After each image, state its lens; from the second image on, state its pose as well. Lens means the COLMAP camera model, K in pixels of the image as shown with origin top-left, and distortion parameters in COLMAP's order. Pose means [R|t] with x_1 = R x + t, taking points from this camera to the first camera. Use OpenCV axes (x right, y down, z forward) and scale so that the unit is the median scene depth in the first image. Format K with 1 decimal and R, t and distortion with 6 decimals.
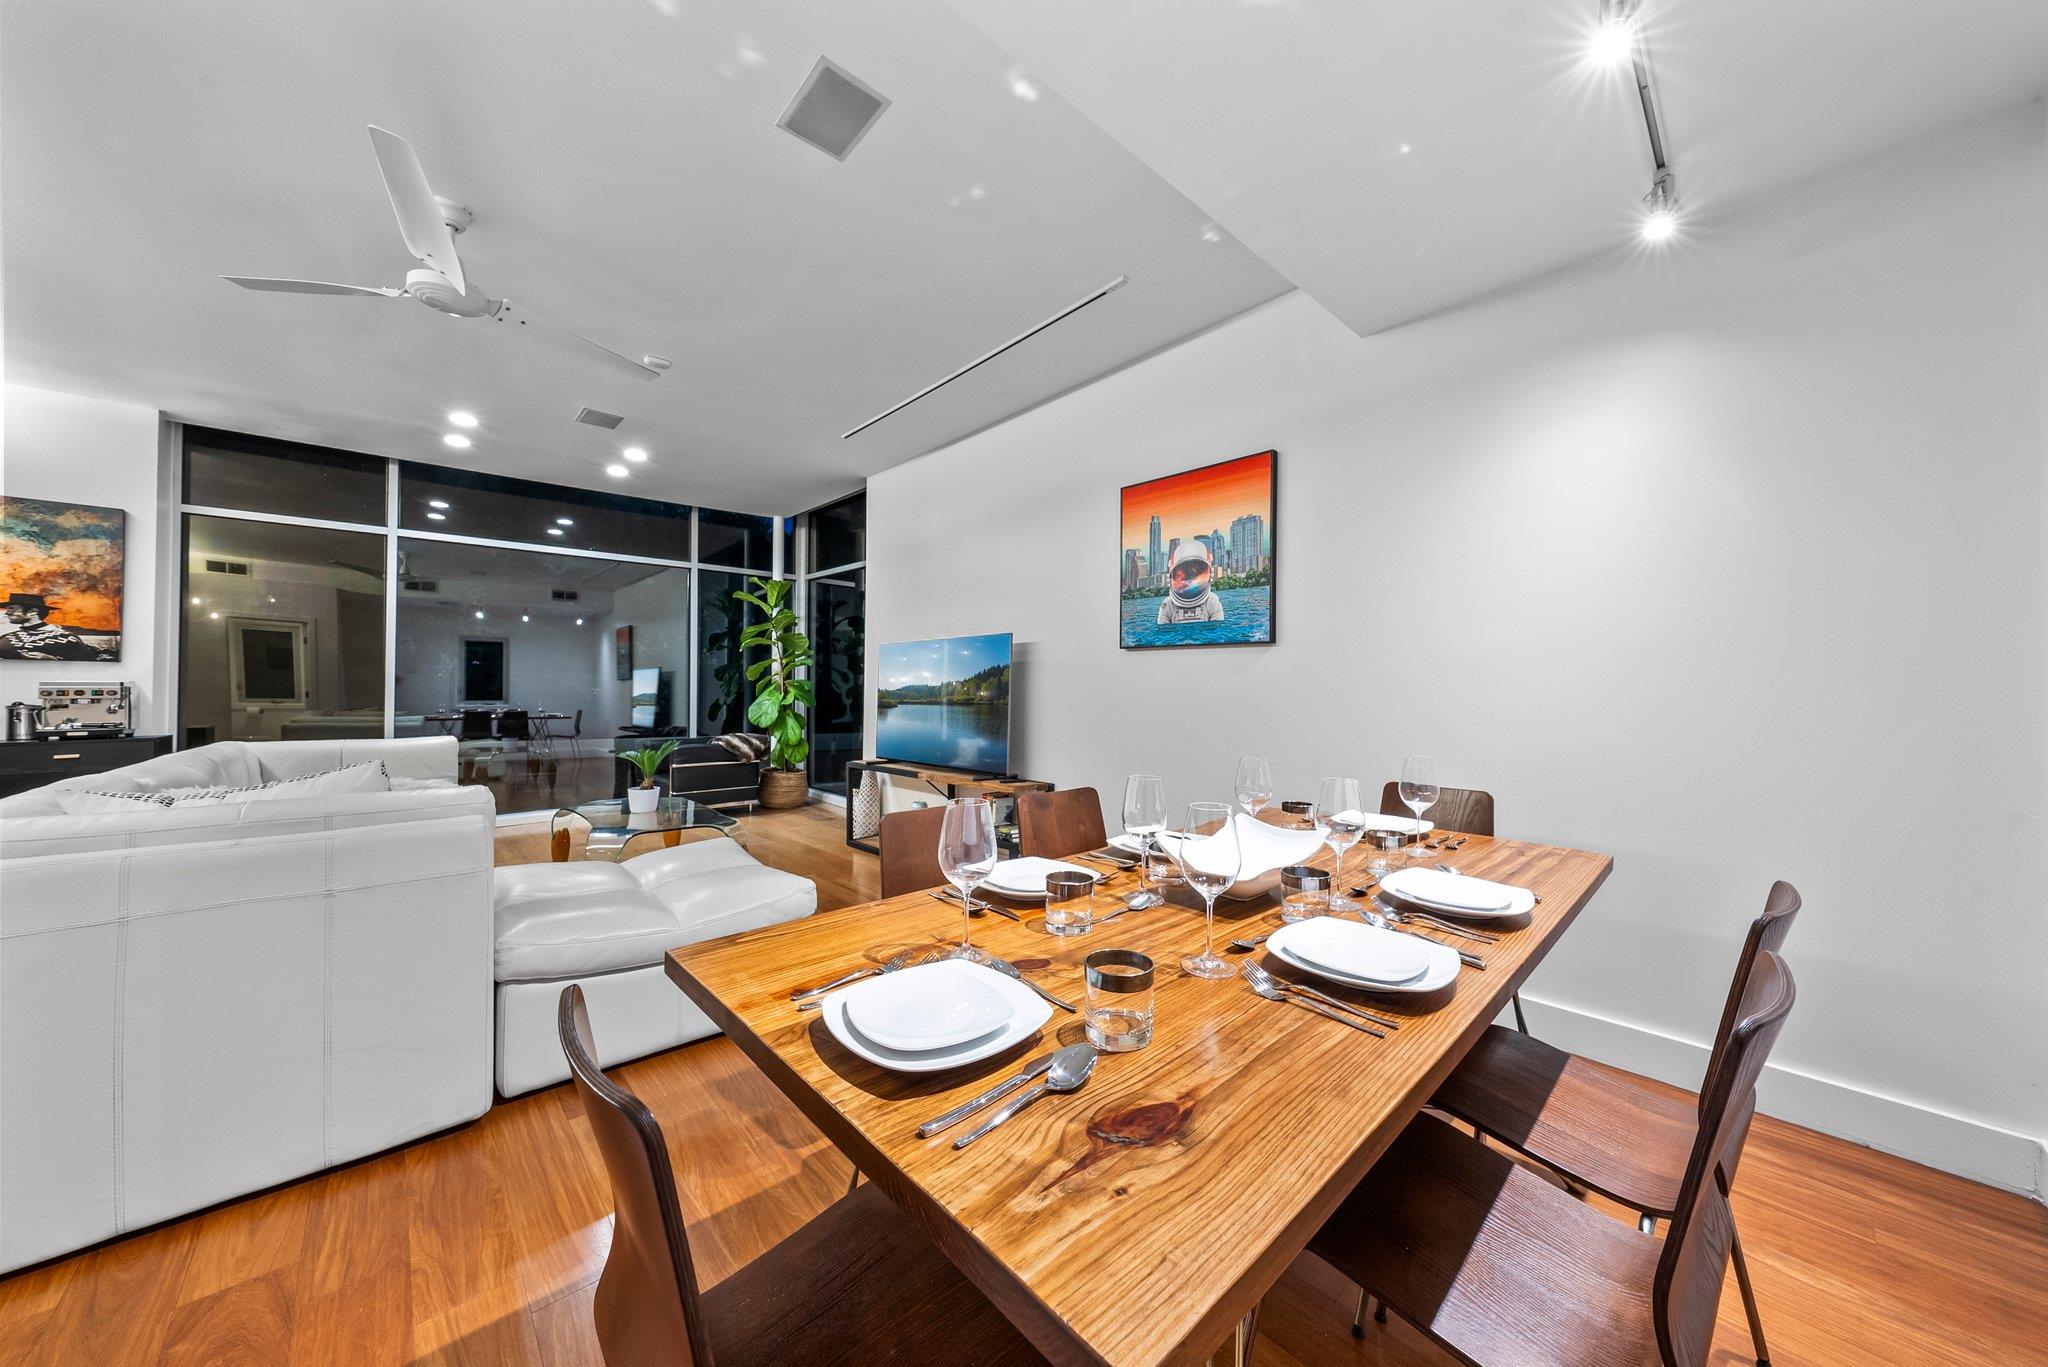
lens RADIAL K [[704.9, 0, 1021.0], [0, 704.9, 680.2], [0, 0, 1]] dist [0.000759, 0.000763]
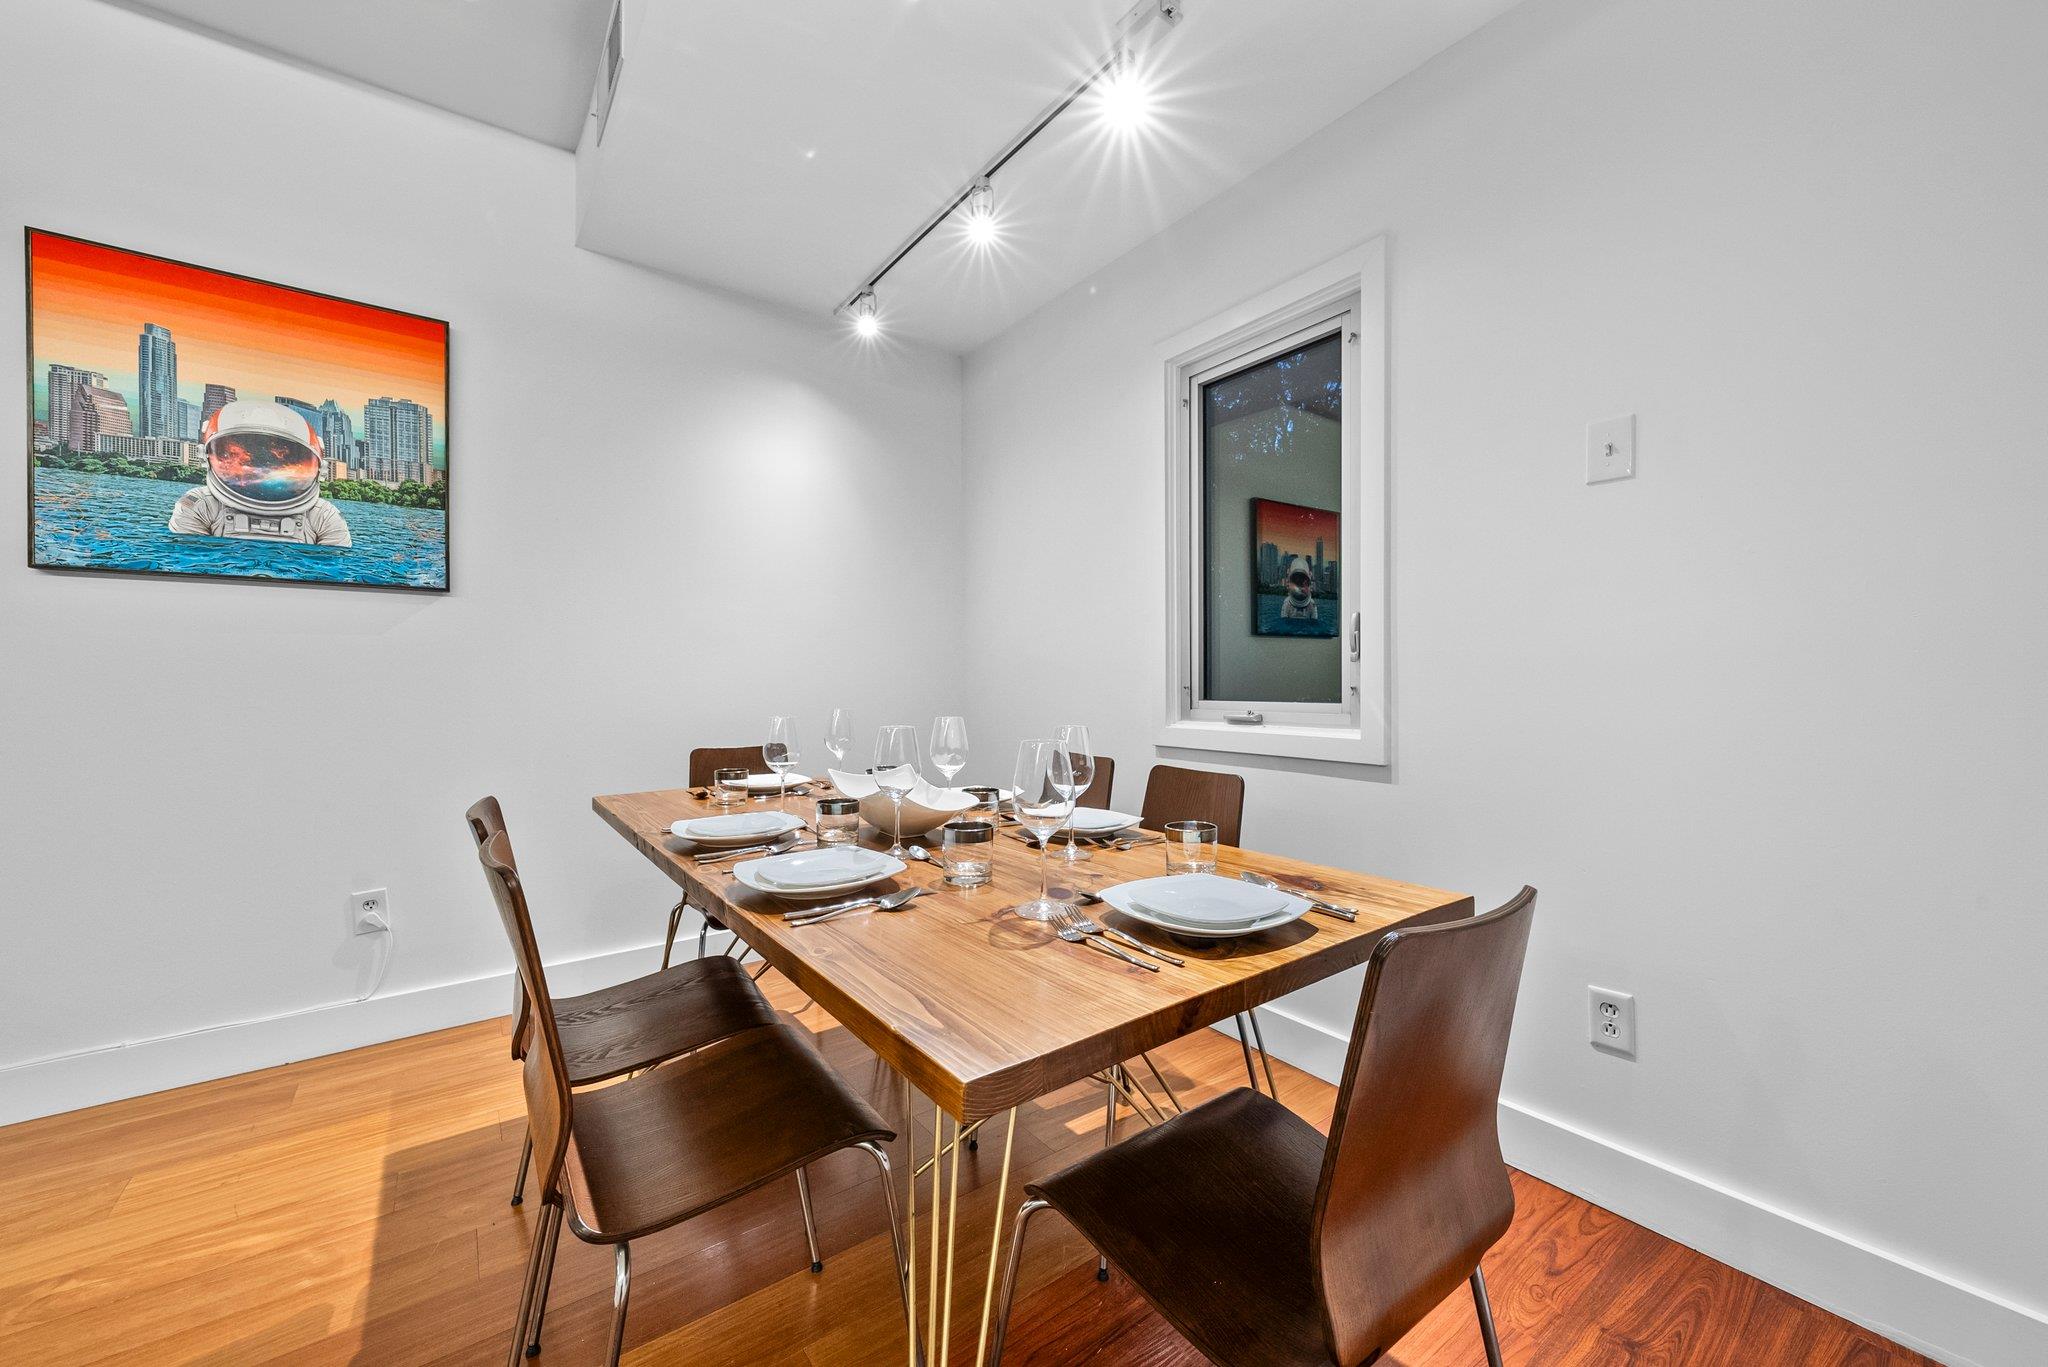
lens RADIAL K [[802.8, 0, 1024.7], [0, 802.8, 684.9], [0, 0, 1]] dist [0.002939, 0.000858]
pose [[0.086344, -0.012683, 0.996185, -0.342985], [-0.004217, 0.999905, 0.013096, 0.024611], [-0.996256, -0.005331, 0.086283, 0.283124]]
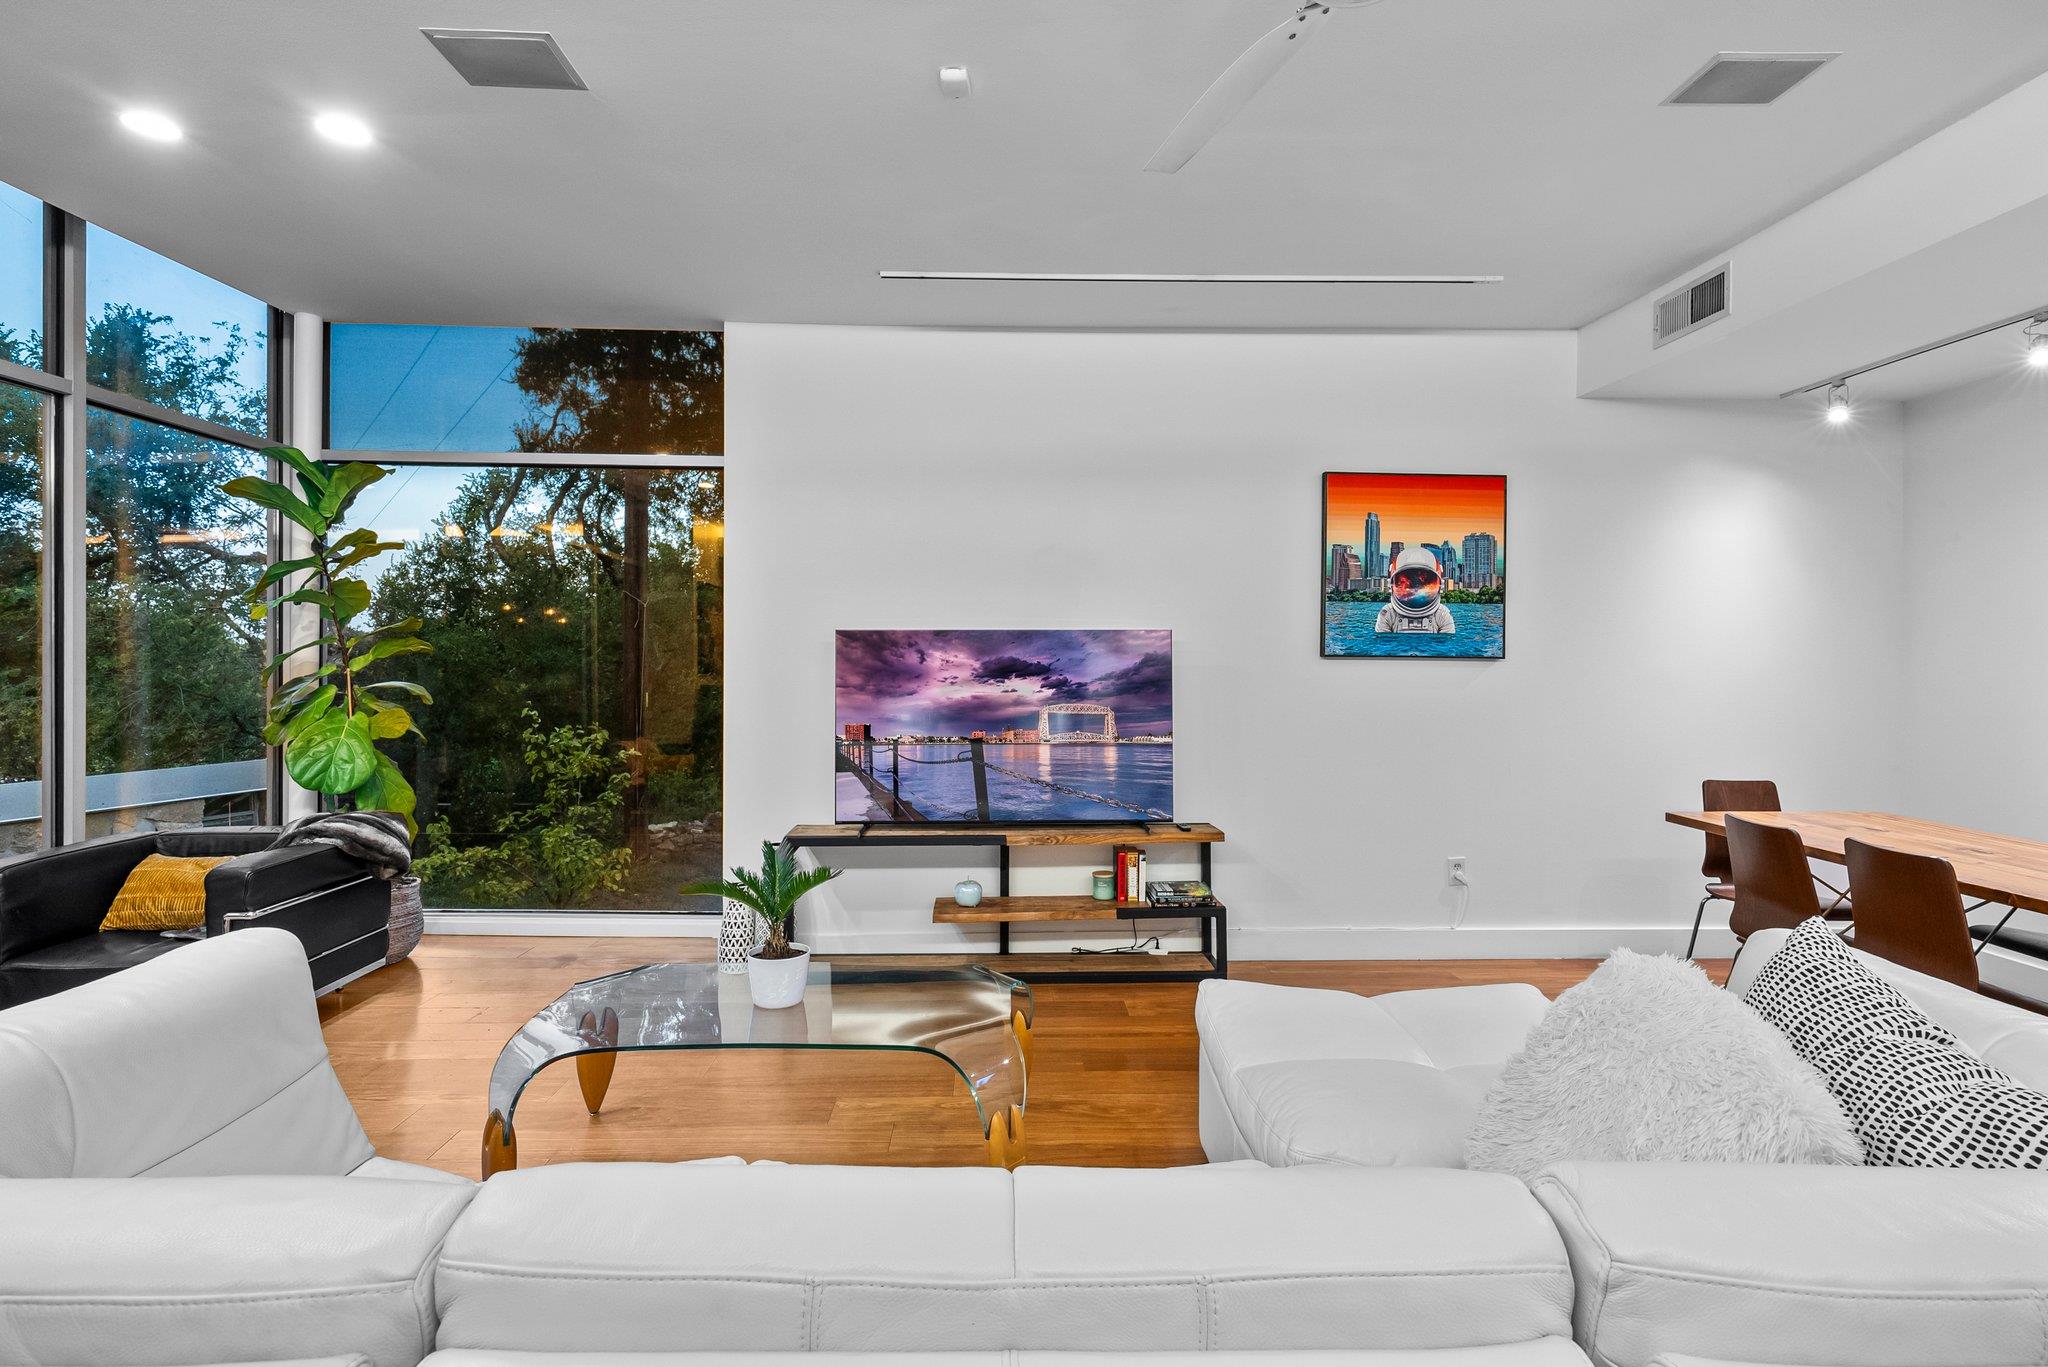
lens RADIAL K [[952.3, 0, 1028.5], [0, 952.3, 653.8], [0, 0, 1]] dist [-0.003831, -0.000289]
pose [[0.649949, 0.003690, 0.759969, -0.984915], [-0.008299, 0.999963, 0.002242, -0.047548], [-0.759933, -0.007764, 0.649955, 0.510077]]
